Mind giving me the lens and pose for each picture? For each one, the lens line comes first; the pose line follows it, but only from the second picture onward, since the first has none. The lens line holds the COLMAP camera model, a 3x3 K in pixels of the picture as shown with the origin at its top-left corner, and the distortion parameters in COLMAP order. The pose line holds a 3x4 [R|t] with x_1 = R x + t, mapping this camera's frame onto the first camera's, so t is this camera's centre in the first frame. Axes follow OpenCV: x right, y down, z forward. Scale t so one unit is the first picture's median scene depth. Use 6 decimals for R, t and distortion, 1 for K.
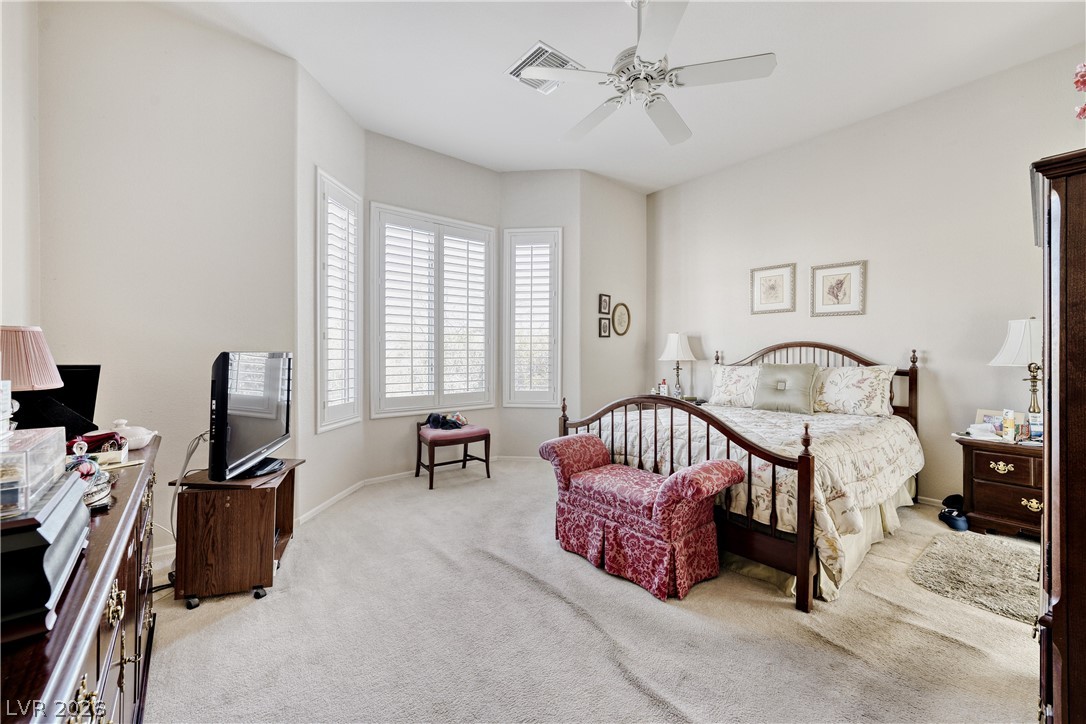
lens RADIAL K [[433.9, 0, 535.9], [0, 433.9, 360.1], [0, 0, 1]] dist [-0.021904, 0.005533]
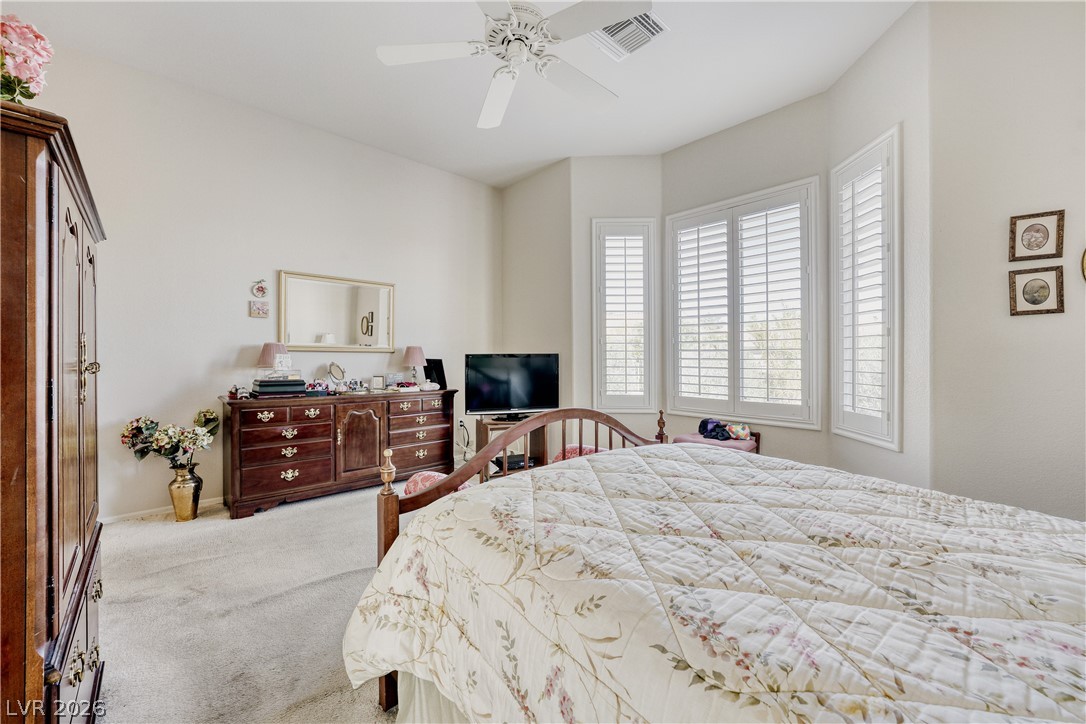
lens RADIAL K [[426.2, 0, 541.8], [0, 426.2, 360.1], [0, 0, 1]] dist [-0.020207, 0.006042]
pose [[0.051554, 0.010503, -0.998615, 0.611119], [-0.020329, 0.999749, 0.009465, -0.003370], [0.998463, 0.019812, 0.051755, 0.564314]]
